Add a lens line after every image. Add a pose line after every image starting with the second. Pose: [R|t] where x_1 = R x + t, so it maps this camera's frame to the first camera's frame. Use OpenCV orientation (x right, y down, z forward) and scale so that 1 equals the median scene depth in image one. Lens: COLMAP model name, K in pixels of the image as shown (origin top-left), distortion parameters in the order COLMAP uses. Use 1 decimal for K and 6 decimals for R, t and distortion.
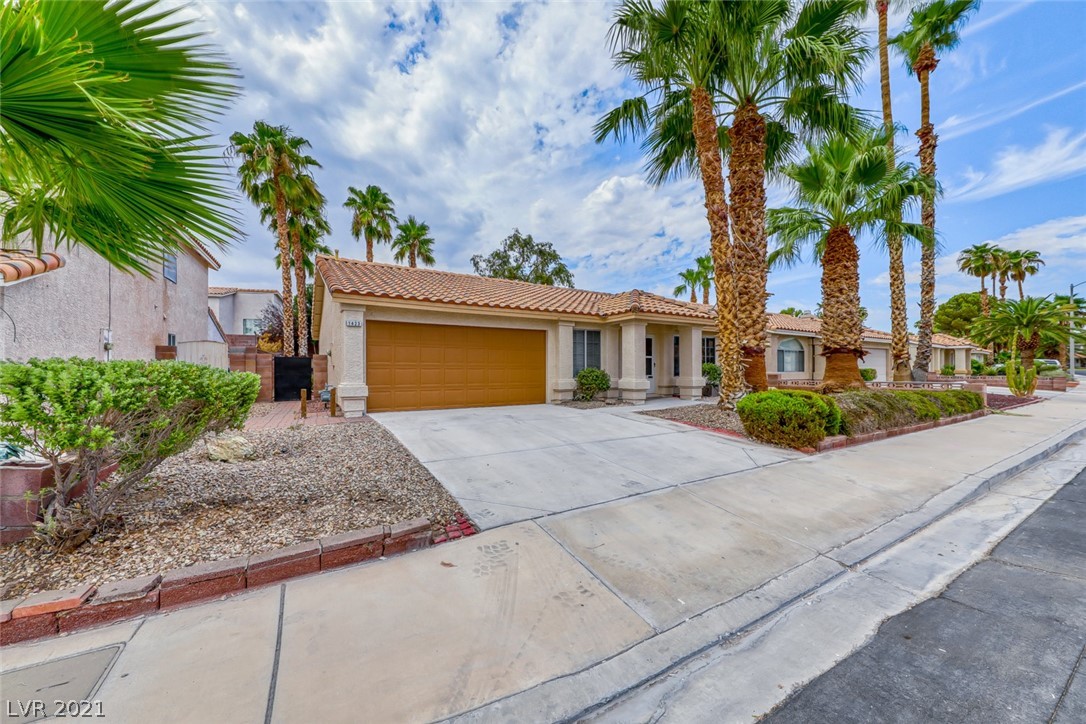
lens RADIAL K [[378.1, 0, 533.4], [0, 378.1, 362.6], [0, 0, 1]] dist [0.009713, -0.001841]
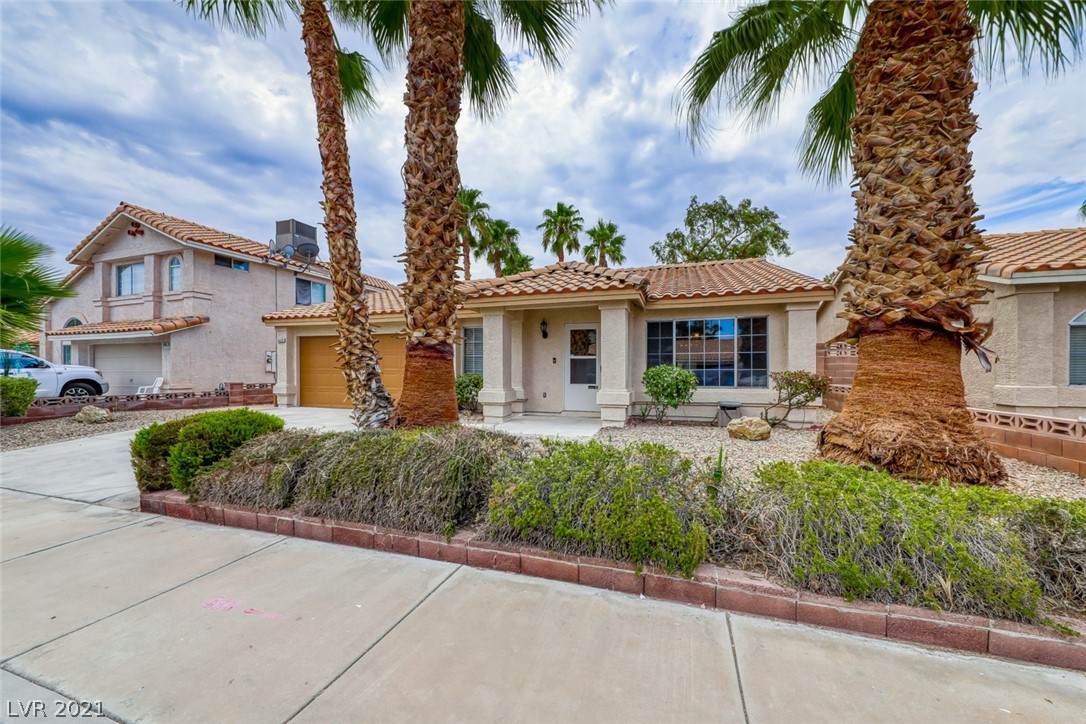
lens RADIAL K [[378.1, 0, 535.6], [0, 378.1, 370.0], [0, 0, 1]] dist [0.009713, -0.001841]
pose [[0.652329, 0.004887, -0.757920, 0.331569], [0.006308, 0.999910, 0.011876, 0.000933], [0.757909, -0.012528, 0.652239, 0.205436]]
